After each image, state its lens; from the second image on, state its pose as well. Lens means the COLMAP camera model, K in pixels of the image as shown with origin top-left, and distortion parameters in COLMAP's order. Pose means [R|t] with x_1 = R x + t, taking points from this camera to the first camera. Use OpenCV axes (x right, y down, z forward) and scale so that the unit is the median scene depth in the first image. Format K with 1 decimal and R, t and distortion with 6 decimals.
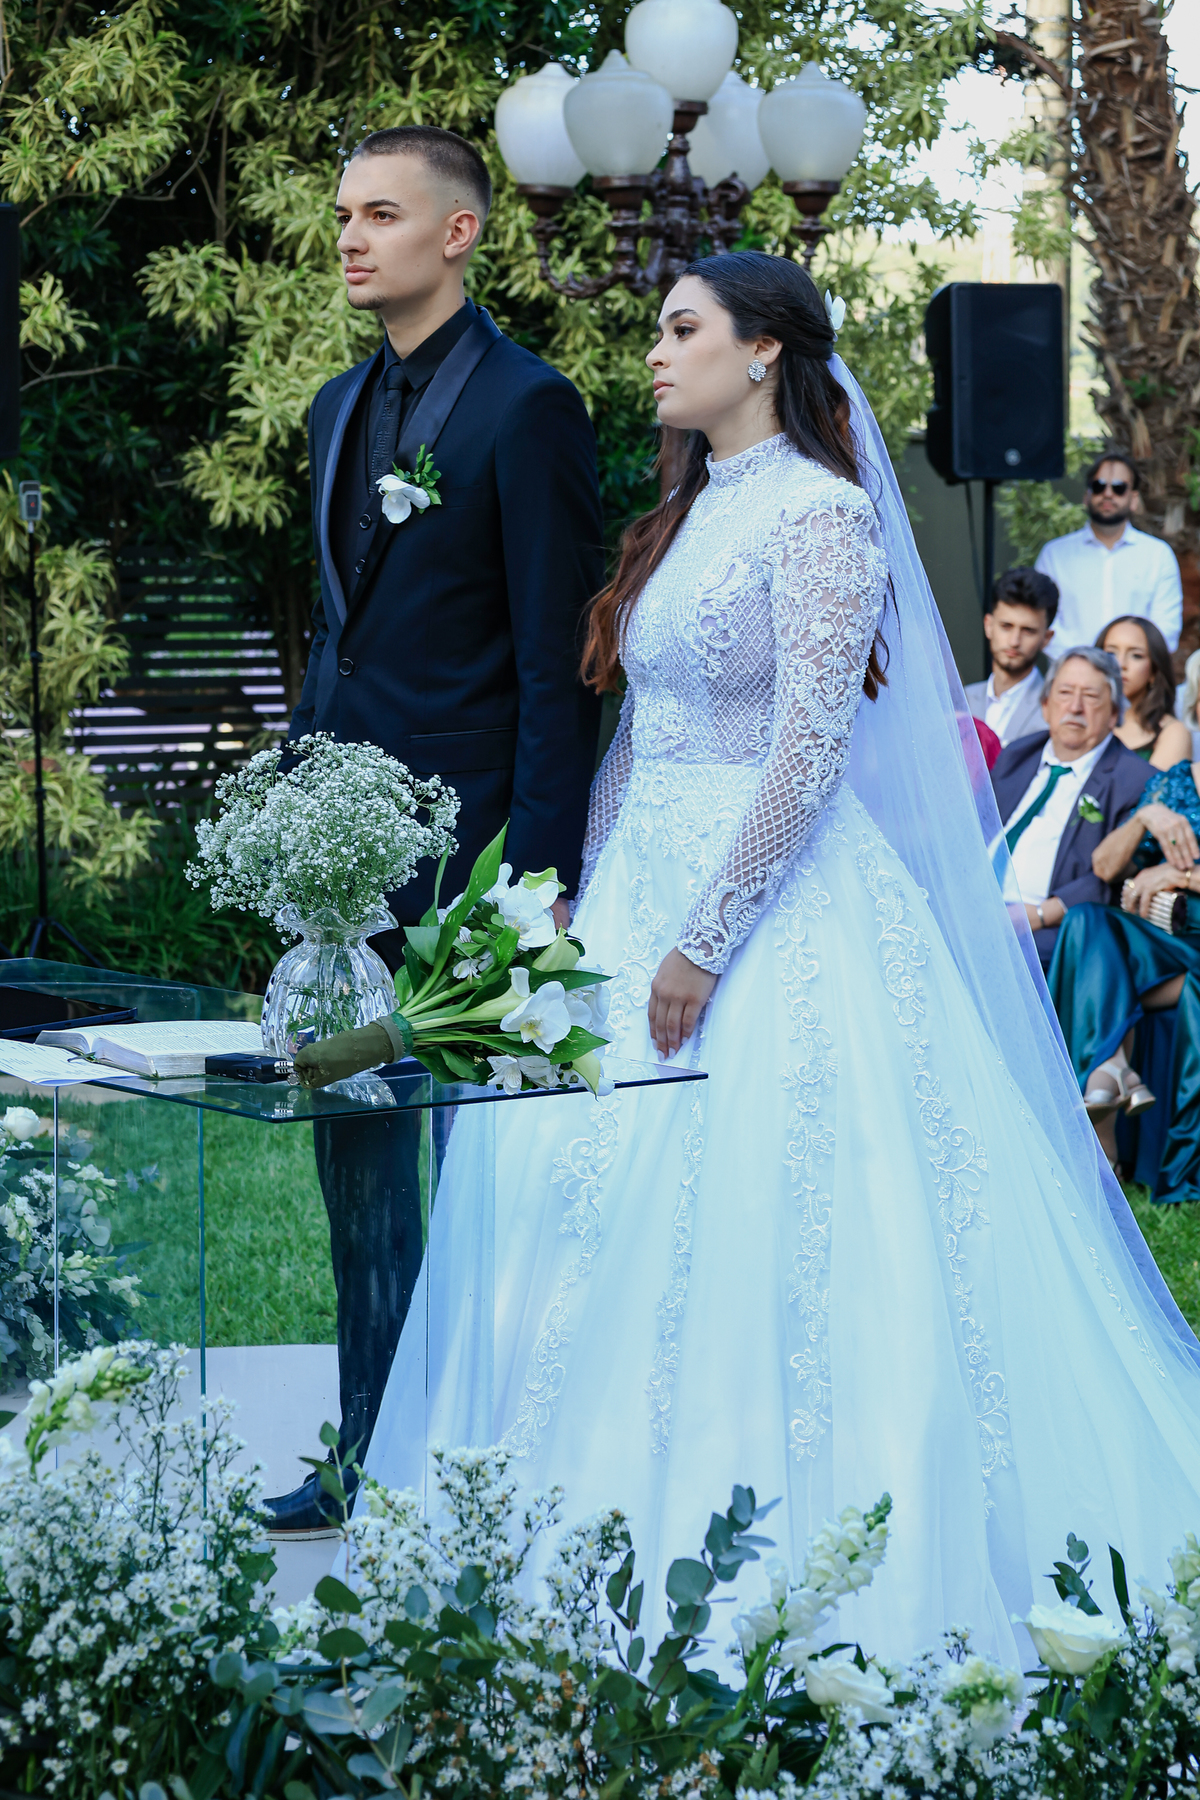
lens RADIAL K [[4289.4, 0, 600.0], [0, 4289.4, 900.0], [0, 0, 1]] dist [-0.090219, 1.064157]
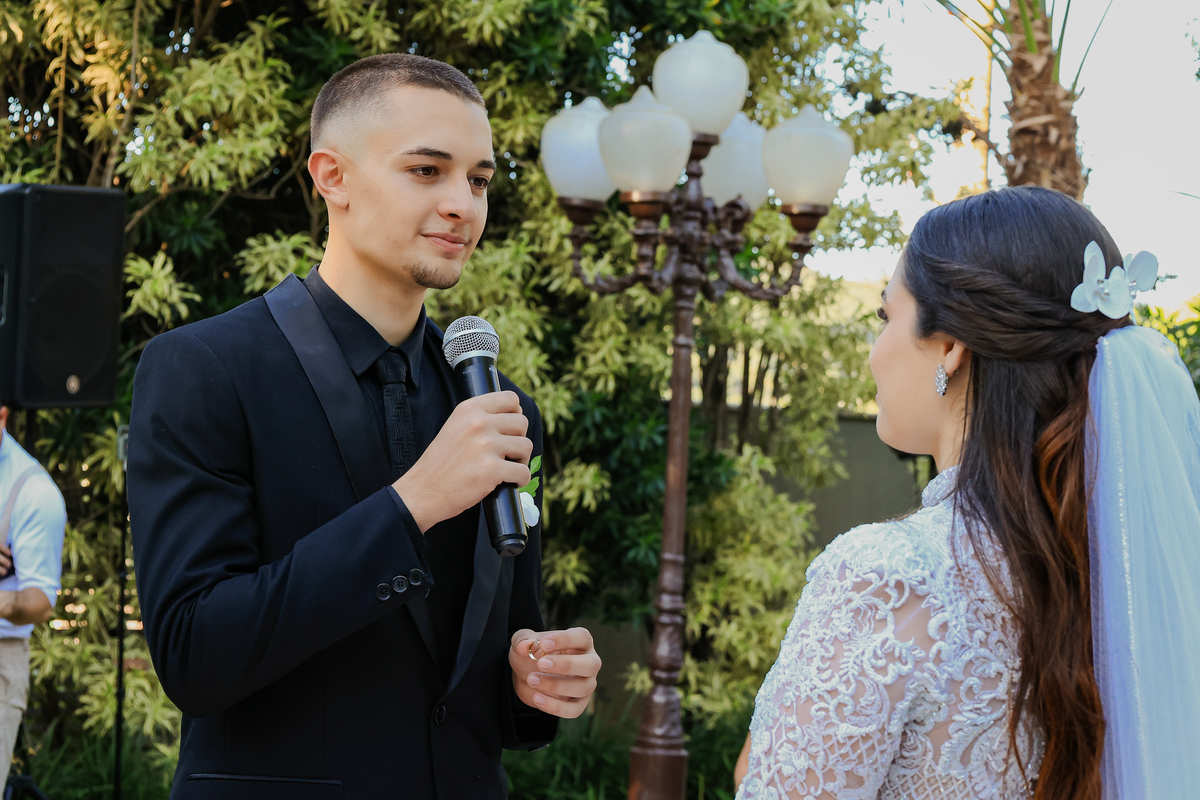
lens RADIAL K [[2859.6, 0, 600.0], [0, 2859.6, 400.0], [0, 0, 1]] dist [-0.090219, 1.064157]
pose [[0.998894, 0.045690, -0.011084, 0.003812], [-0.046609, 0.993280, -0.105932, -0.026476], [0.006169, 0.106331, 0.994312, 0.210320]]
